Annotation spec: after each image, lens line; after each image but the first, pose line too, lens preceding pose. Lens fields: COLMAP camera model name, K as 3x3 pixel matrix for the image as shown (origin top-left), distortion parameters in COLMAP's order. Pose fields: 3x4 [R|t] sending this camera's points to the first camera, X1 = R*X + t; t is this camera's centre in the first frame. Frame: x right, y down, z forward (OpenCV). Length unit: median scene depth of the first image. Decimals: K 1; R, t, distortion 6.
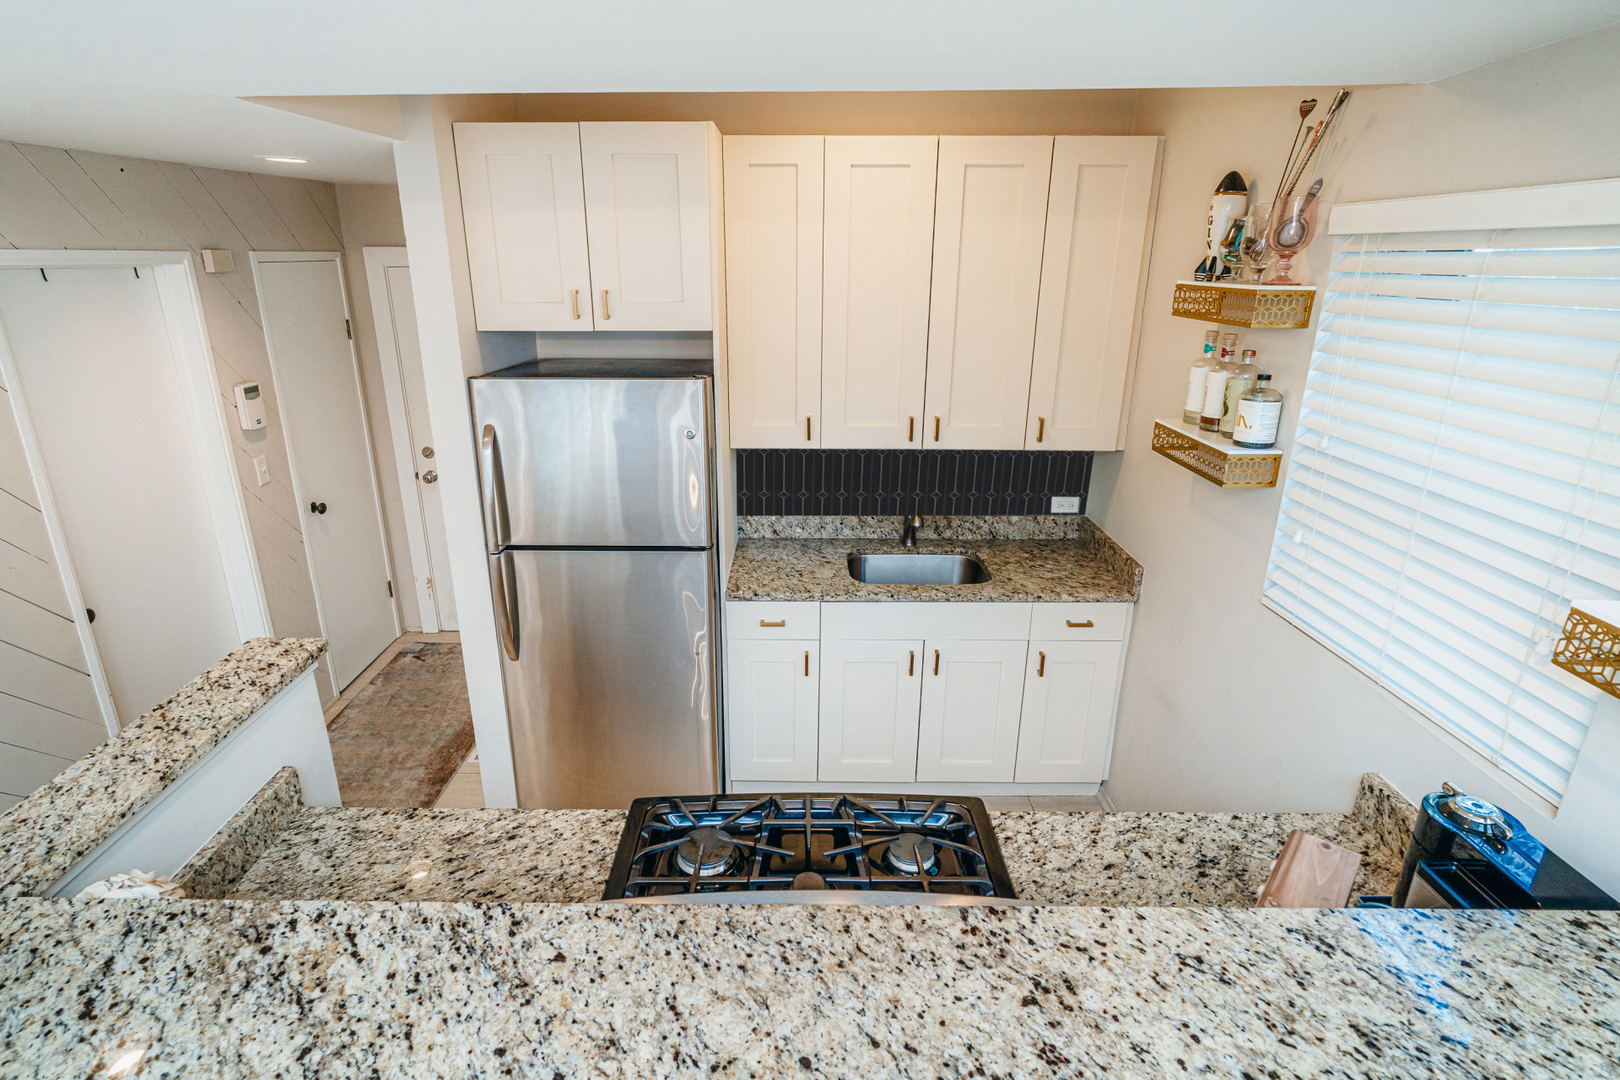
lens RADIAL K [[814.3, 0, 801.7], [0, 814.3, 539.3], [0, 0, 1]] dist [-0.001740, -0.000867]
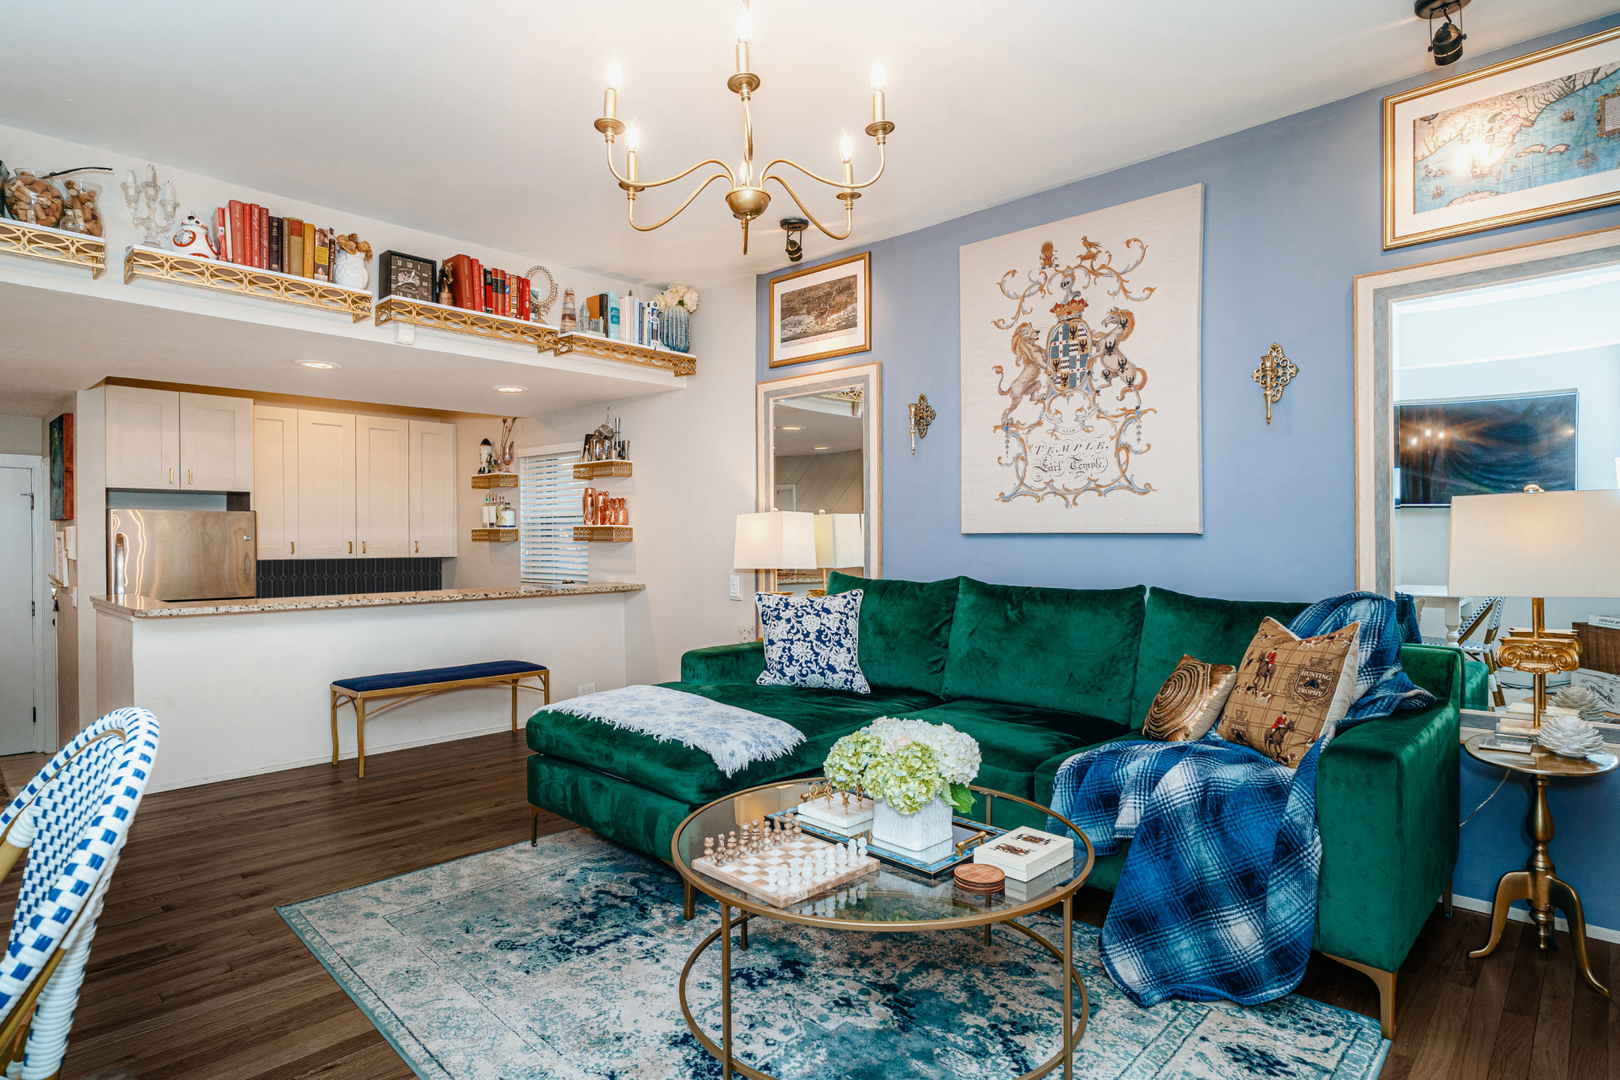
lens RADIAL K [[859.9, 0, 819.1], [0, 859.9, 543.2], [0, 0, 1]] dist [-0.000952, 0.000185]
pose [[0.684165, -0.004963, 0.729310, -0.782272], [0.237093, 0.947177, -0.215970, 0.741710], [-0.689714, 0.320673, 0.649202, -1.477315]]
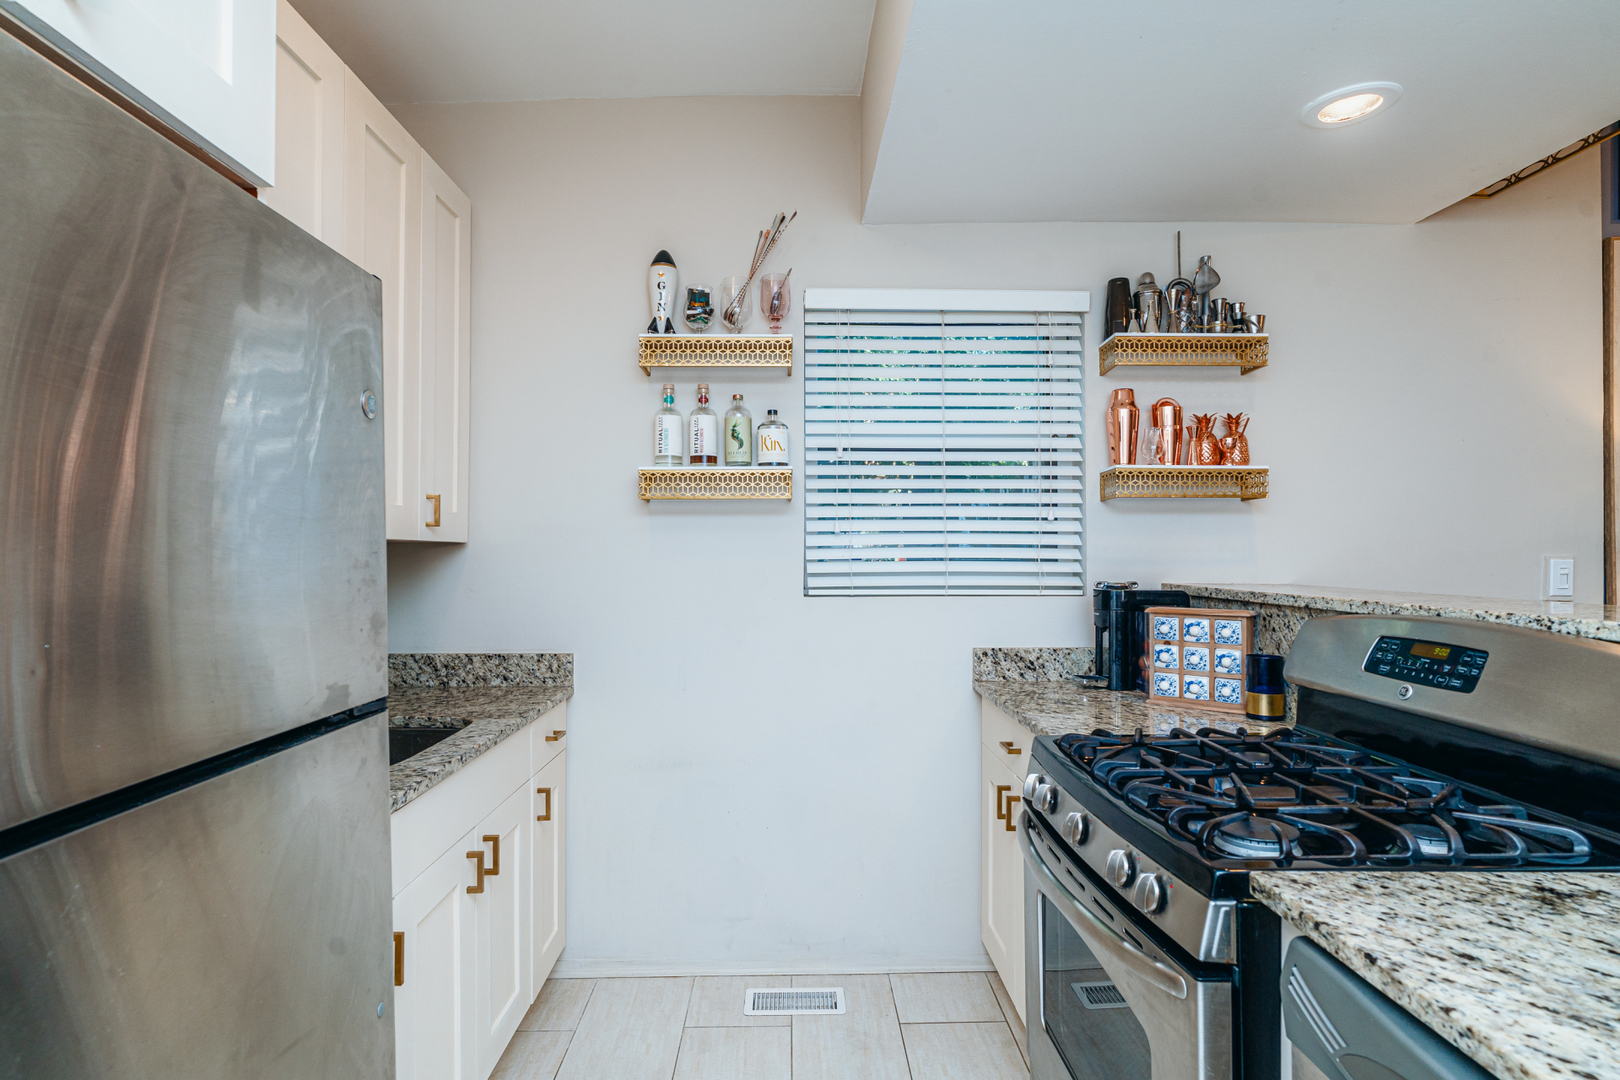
lens RADIAL K [[825.8, 0, 790.6], [0, 825.8, 545.2], [0, 0, 1]] dist [0.000934, 0.001213]
pose [[-0.000016, 0.006376, 0.999980, -0.589497], [0.321460, 0.946904, -0.006033, 0.006487], [-0.946923, 0.321453, -0.002065, 0.905603]]
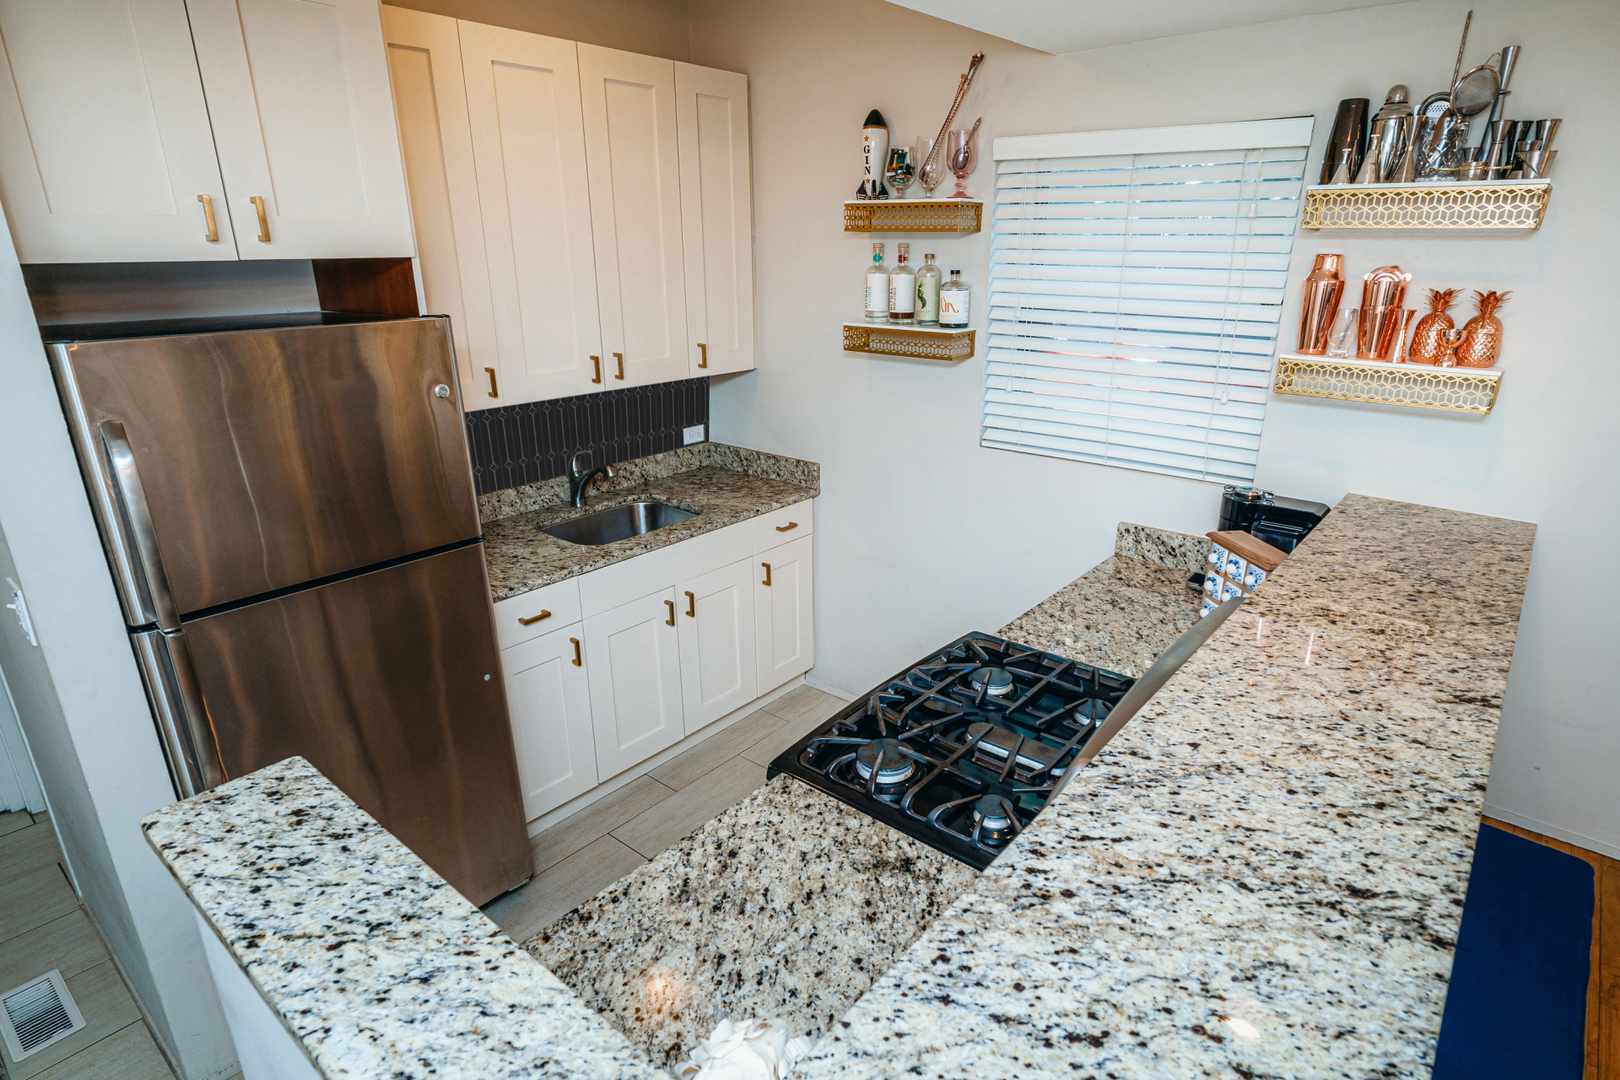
lens RADIAL K [[860.3, 0, 835.1], [0, 860.3, 537.6], [0, 0, 1]] dist [-0.002448, 0.000783]
pose [[0.633782, -0.253706, 0.730721, -0.574161], [0.248575, 0.961375, 0.118191, -0.002503], [-0.732483, 0.106732, 0.672367, 0.231016]]
